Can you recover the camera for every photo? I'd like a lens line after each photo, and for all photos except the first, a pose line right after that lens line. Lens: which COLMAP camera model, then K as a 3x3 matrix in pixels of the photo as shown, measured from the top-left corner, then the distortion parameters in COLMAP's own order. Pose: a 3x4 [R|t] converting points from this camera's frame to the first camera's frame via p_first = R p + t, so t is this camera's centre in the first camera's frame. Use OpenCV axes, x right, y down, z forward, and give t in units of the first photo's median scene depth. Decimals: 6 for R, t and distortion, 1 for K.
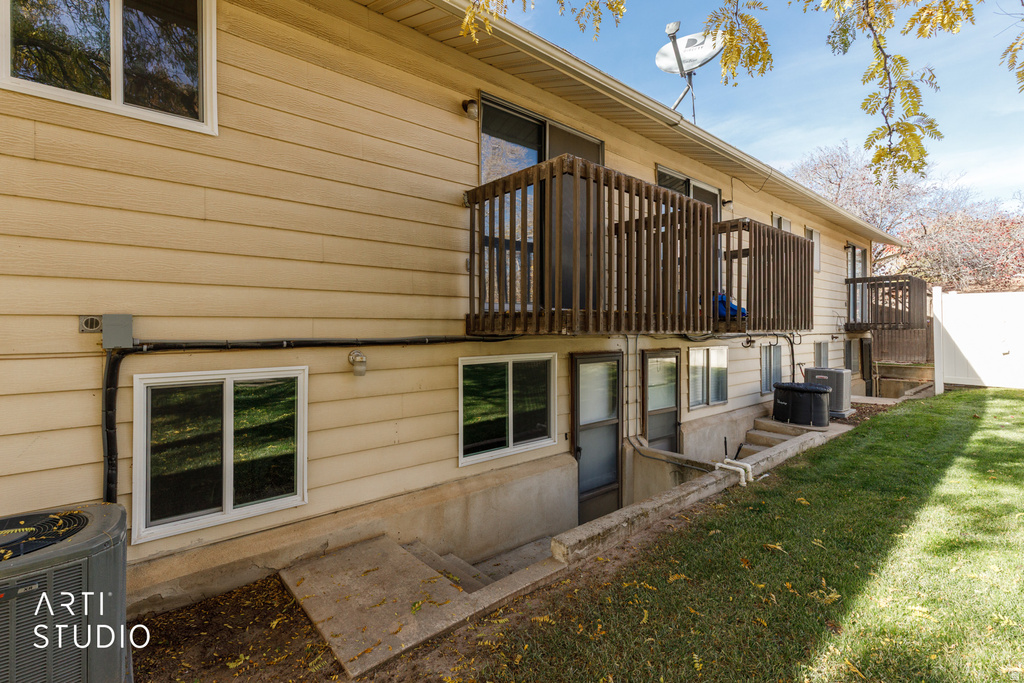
lens RADIAL K [[470.8, 0, 512.0], [0, 470.8, 325.0], [0, 0, 1]] dist [0.006374, -0.000148]
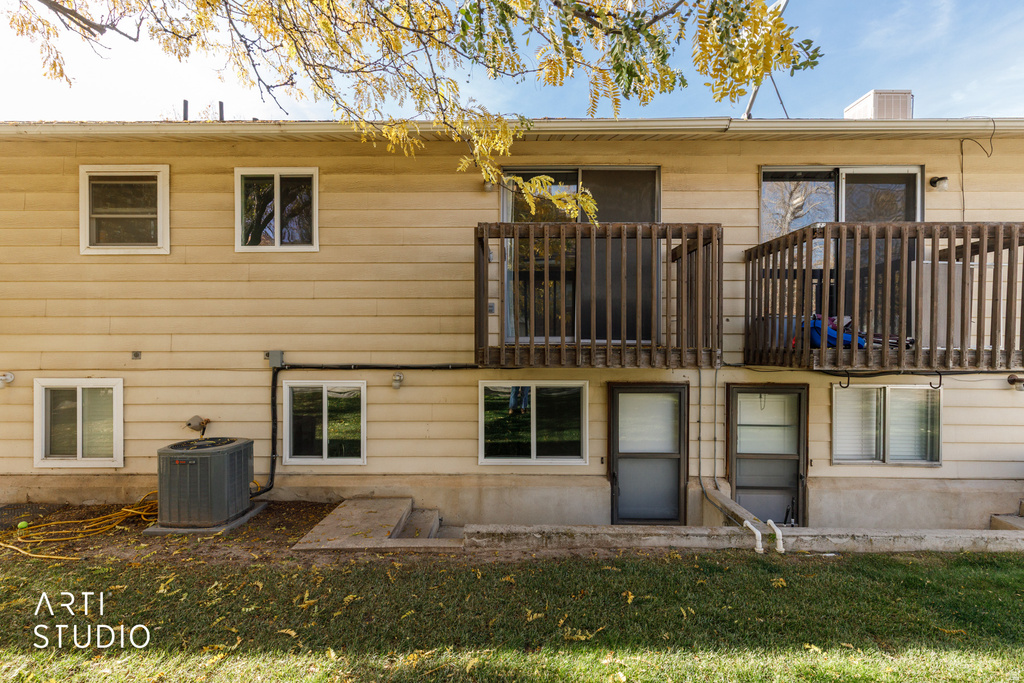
lens RADIAL K [[460.4, 0, 511.1], [0, 460.4, 345.9], [0, 0, 1]] dist [0.007564, -0.000441]
pose [[0.751928, 0.006050, -0.659218, 0.711706], [0.000839, 0.999948, 0.010134, -0.035121], [0.659245, -0.008174, 0.751884, 0.097555]]
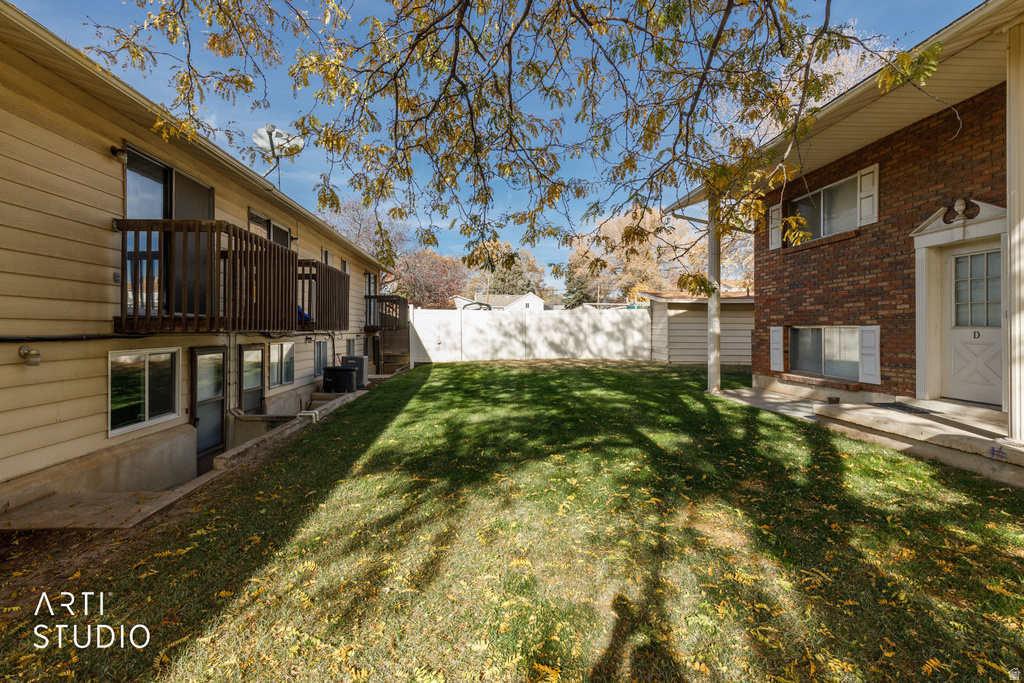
lens RADIAL K [[463.2, 0, 493.2], [0, 463.2, 325.6], [0, 0, 1]] dist [0.002076, 0.000241]
pose [[0.629468, 0.007113, 0.776993, -0.388780], [-0.004271, 0.999975, -0.005694, 0.003422], [-0.777014, 0.000266, 0.629483, -0.522731]]
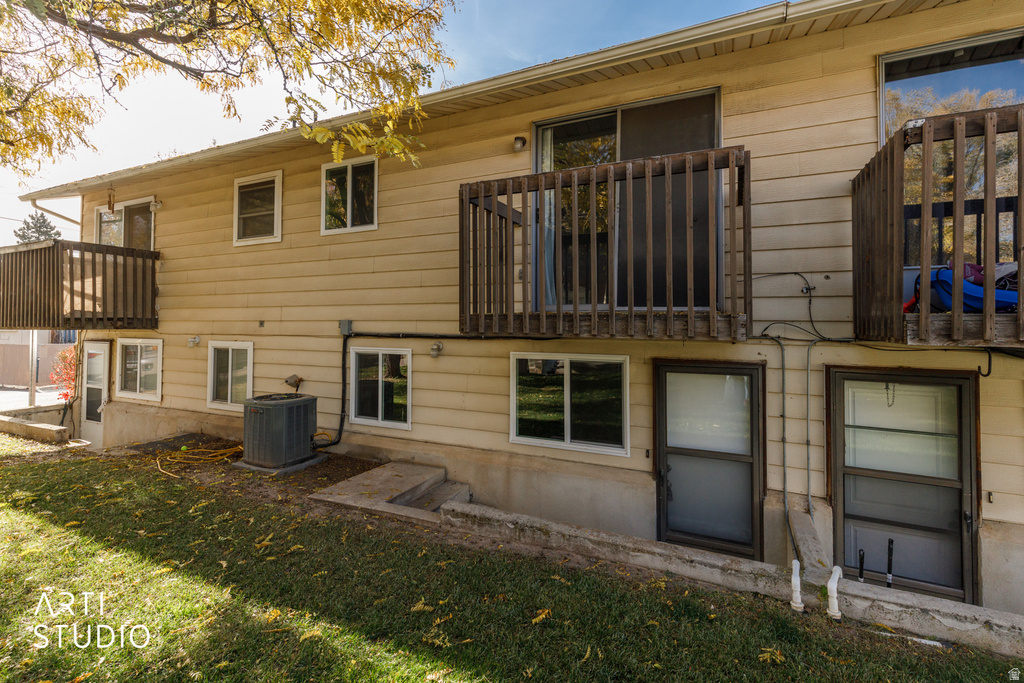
lens RADIAL K [[473.3, 0, 502.3], [0, 473.3, 307.5], [0, 0, 1]] dist [0.006399, -0.000014]
pose [[0.400105, -0.023660, -0.916164, 0.905112], [0.001937, 0.999686, -0.024971, -0.013311], [0.916467, 0.008217, 0.400025, 0.444422]]
